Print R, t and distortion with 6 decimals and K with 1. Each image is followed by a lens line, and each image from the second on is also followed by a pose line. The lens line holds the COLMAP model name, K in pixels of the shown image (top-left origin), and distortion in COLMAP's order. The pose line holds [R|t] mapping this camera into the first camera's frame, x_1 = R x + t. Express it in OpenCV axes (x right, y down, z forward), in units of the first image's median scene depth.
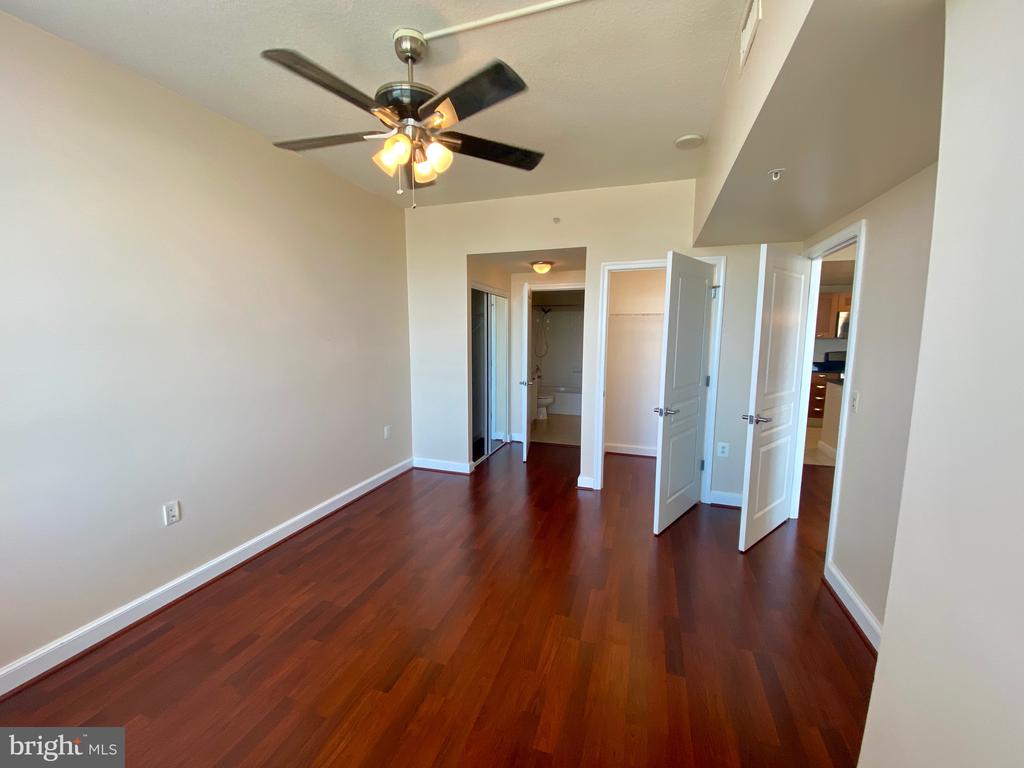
lens RADIAL K [[417.2, 0, 509.1], [0, 417.2, 384.3], [0, 0, 1]] dist [0.017294, -0.021739]
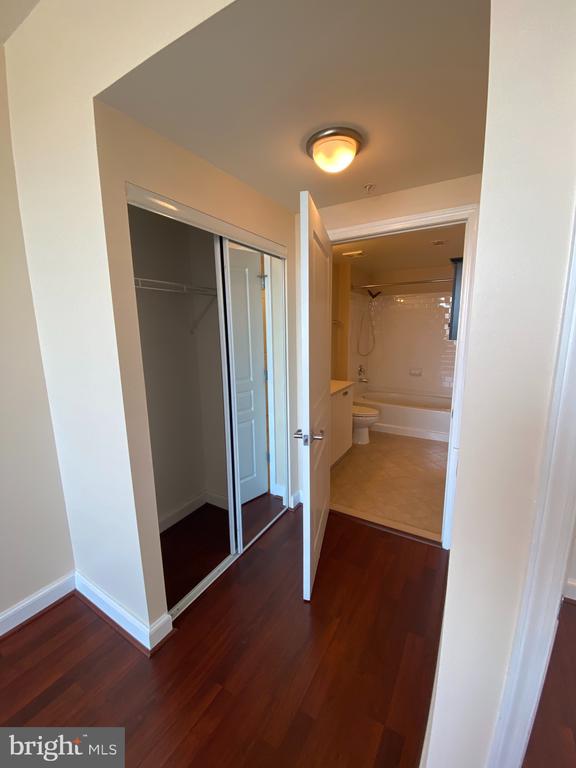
lens RADIAL K [[312.9, 0, 288.0], [0, 312.9, 384.0], [0, 0, 1]] dist [0.017294, -0.021739]
pose [[0.977264, 0.018145, -0.211247, 0.066410], [-0.005650, 0.998206, 0.059601, -0.051528], [0.211950, -0.057052, 0.975614, 0.446483]]
